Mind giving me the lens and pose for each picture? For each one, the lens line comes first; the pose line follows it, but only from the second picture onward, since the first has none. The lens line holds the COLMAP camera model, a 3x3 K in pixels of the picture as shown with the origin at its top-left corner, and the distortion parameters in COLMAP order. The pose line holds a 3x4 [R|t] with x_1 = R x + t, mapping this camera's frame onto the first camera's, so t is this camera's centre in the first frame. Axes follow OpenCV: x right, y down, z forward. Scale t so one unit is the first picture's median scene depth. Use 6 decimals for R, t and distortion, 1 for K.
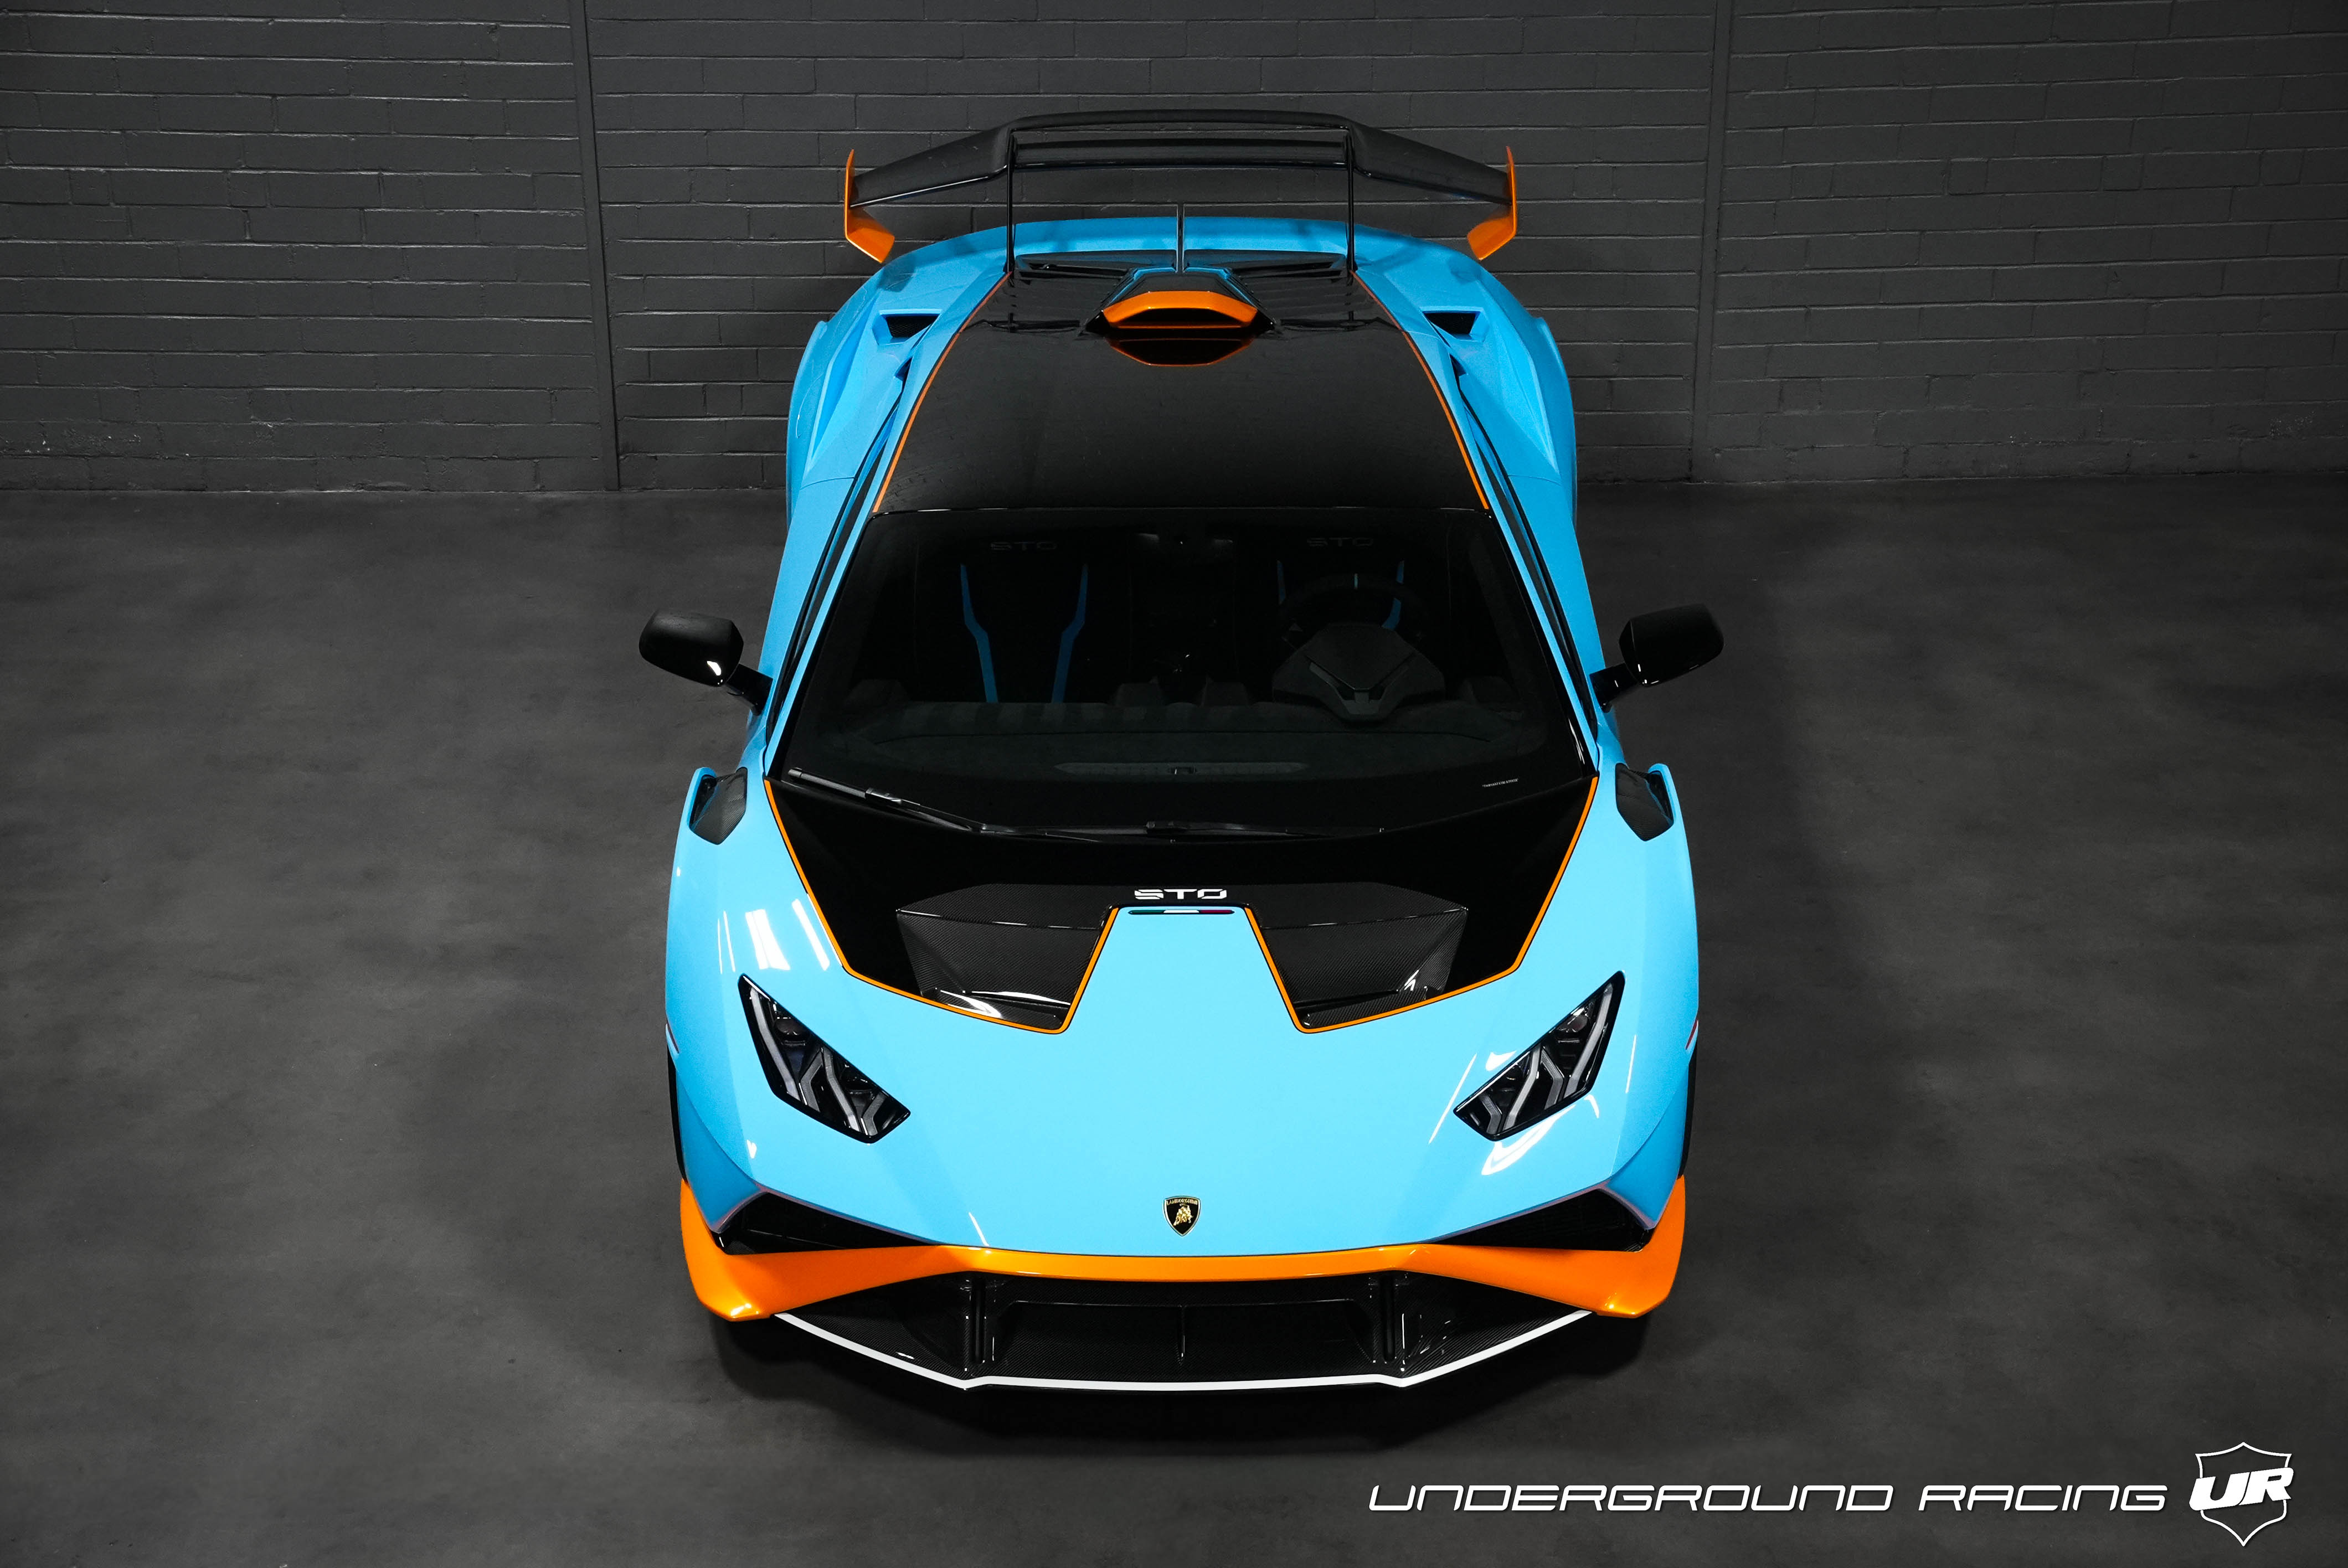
lens RADIAL K [[3966.7, 0, 1175.6], [0, 3966.7, 792.6], [0, 0, 1]] dist [0.201991, 0.000000]
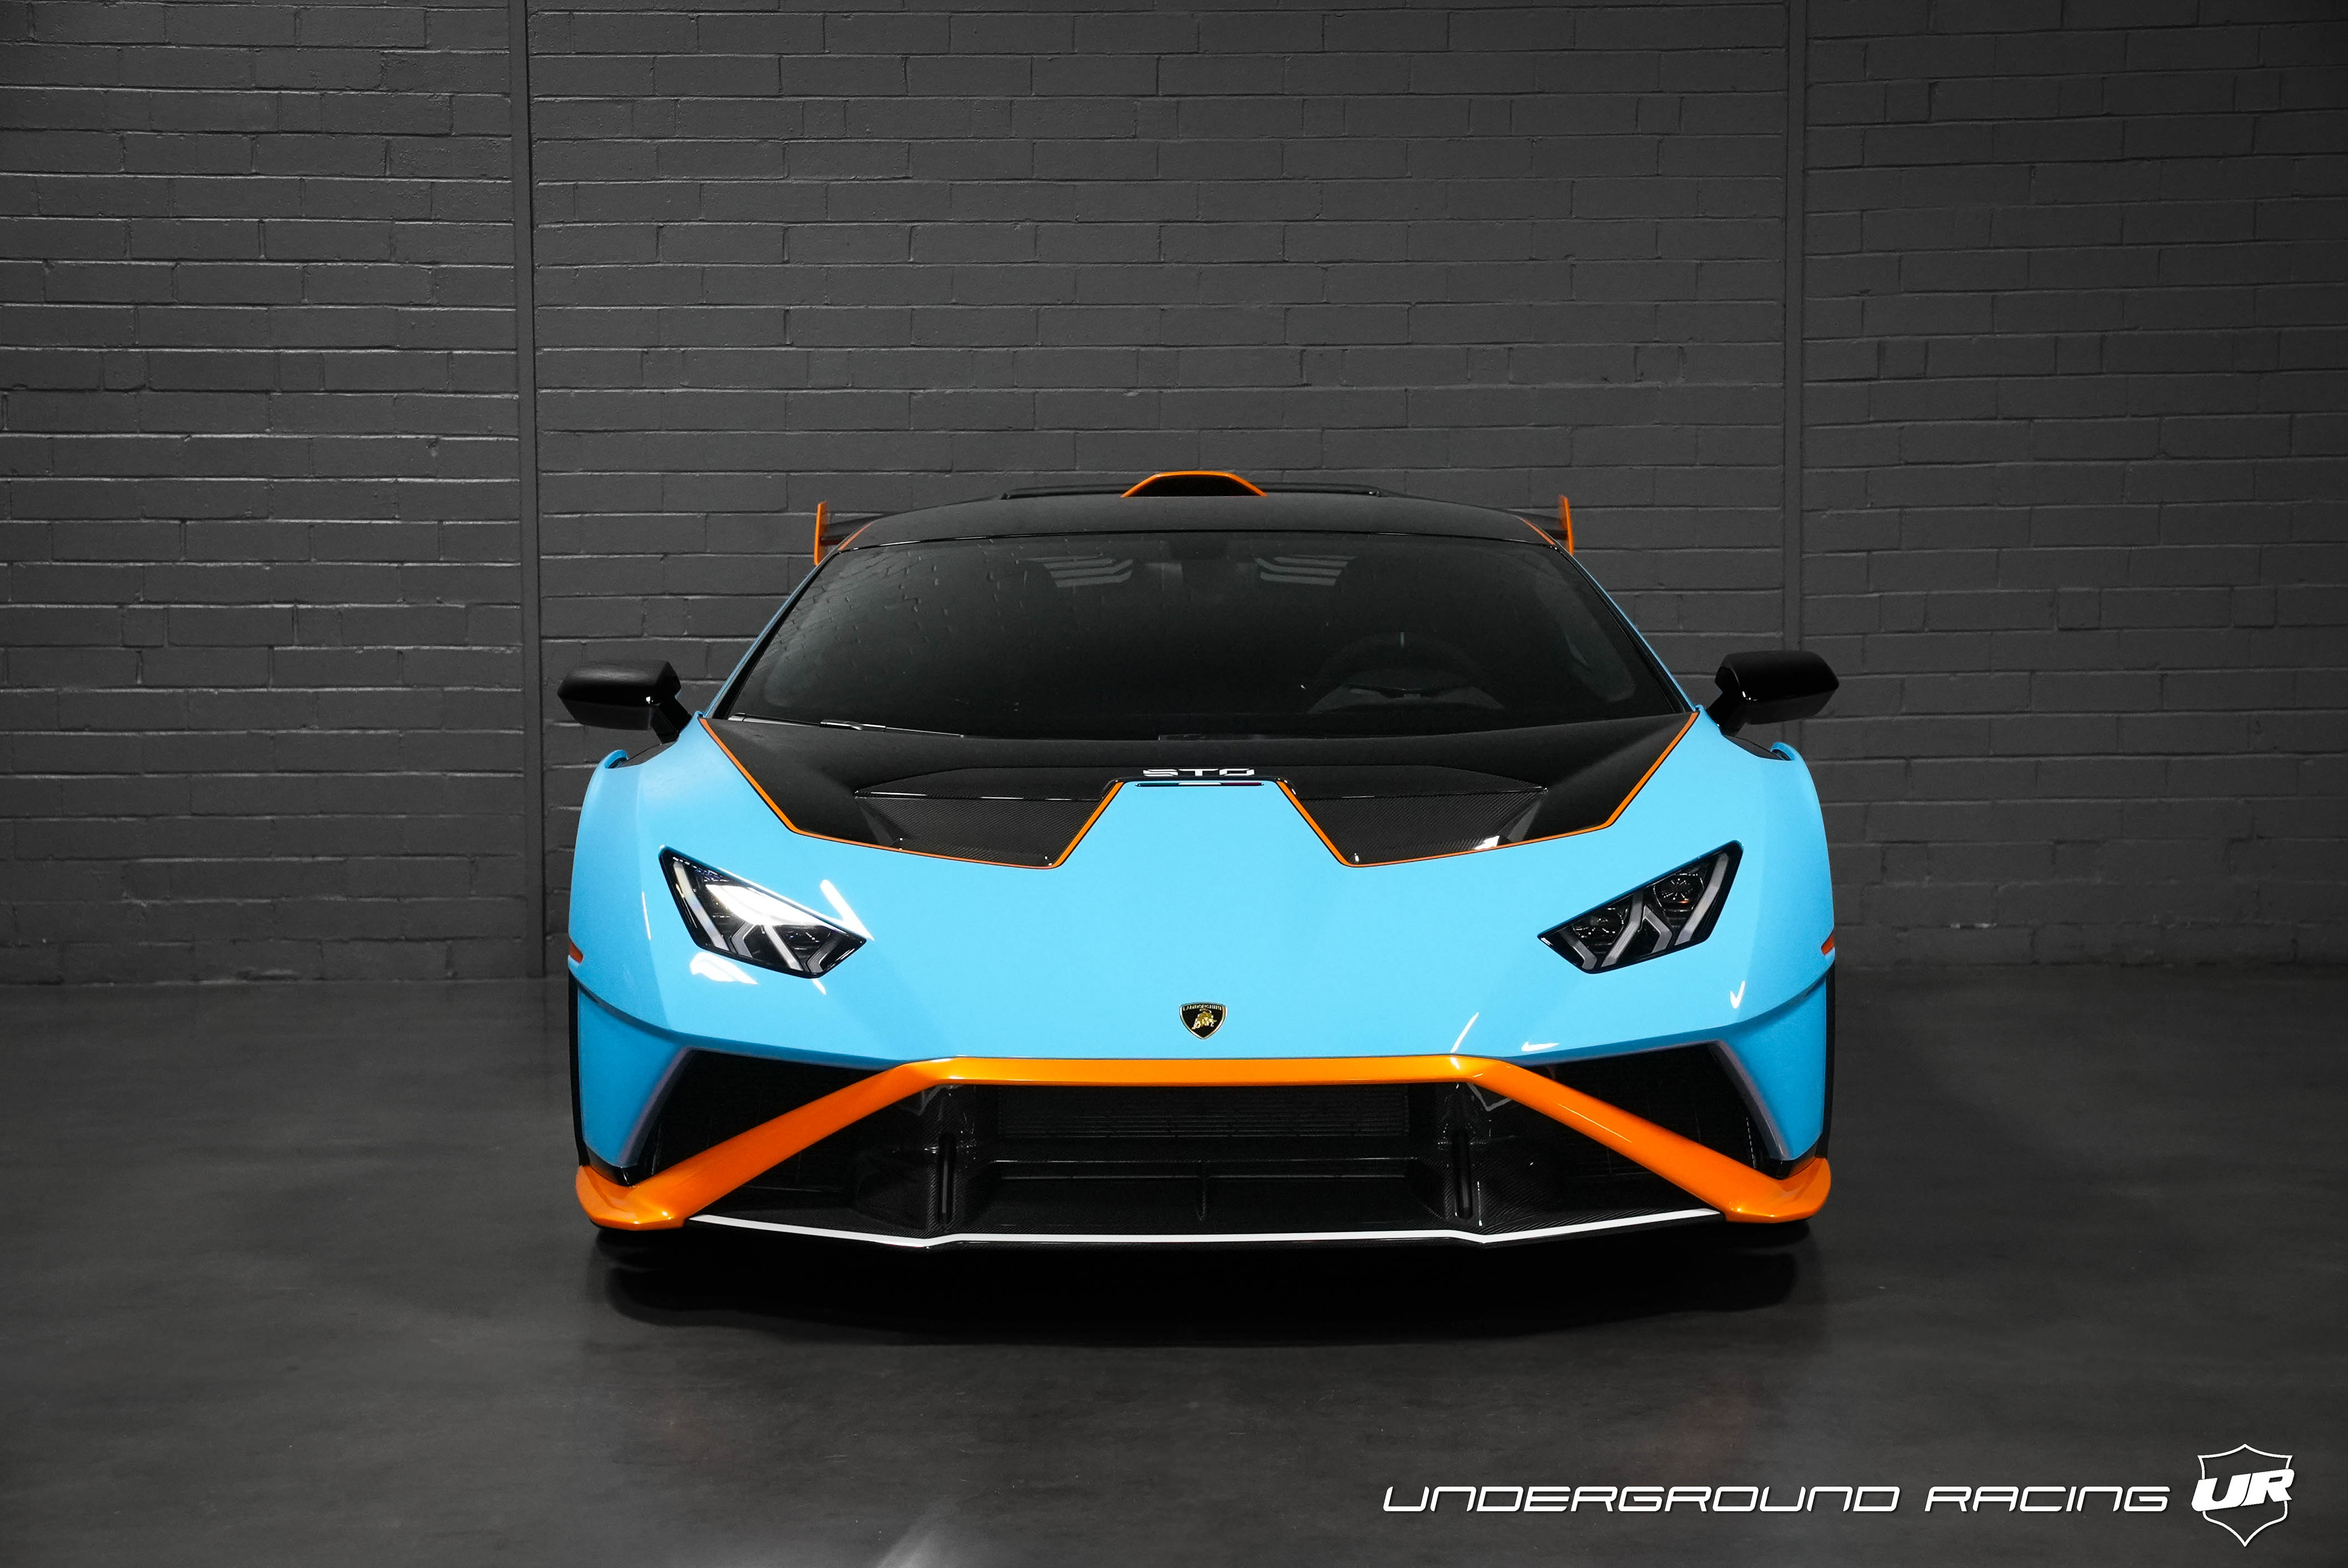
lens RADIAL K [[4387.2, 0, 1165.5], [0, 4387.2, 785.2], [0, 0, 1]] dist [0.243978, 0.000000]
pose [[0.999992, -0.002185, -0.003199, -0.002624], [0.000878, 0.932110, -0.362175, 0.349060], [0.003774, 0.362170, 0.932105, 0.144311]]
